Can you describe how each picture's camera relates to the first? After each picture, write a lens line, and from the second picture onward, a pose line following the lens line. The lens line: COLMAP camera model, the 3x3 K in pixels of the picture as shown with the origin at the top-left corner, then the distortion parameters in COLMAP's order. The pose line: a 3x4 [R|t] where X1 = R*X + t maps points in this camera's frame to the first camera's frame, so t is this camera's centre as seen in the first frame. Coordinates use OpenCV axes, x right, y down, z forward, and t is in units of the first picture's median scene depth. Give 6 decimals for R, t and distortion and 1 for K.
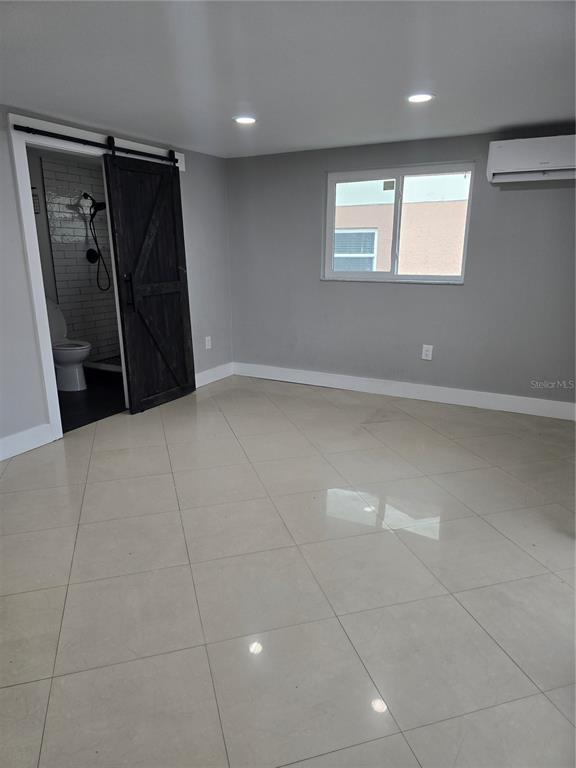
lens RADIAL K [[518.0, 0, 288.6], [0, 518.0, 387.5], [0, 0, 1]] dist [0.041132, -0.033353]
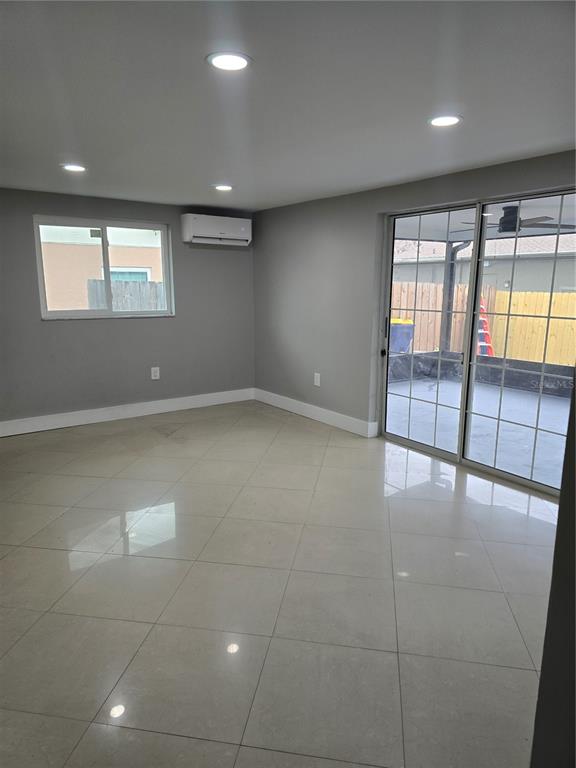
lens RADIAL K [[518.0, 0, 289.8], [0, 518.0, 385.3], [0, 0, 1]] dist [0.041132, -0.033353]
pose [[0.443166, -0.172023, 0.879779, -0.682958], [0.225826, 0.971187, 0.076142, -0.064245], [-0.867529, 0.164934, 0.469245, 0.173732]]
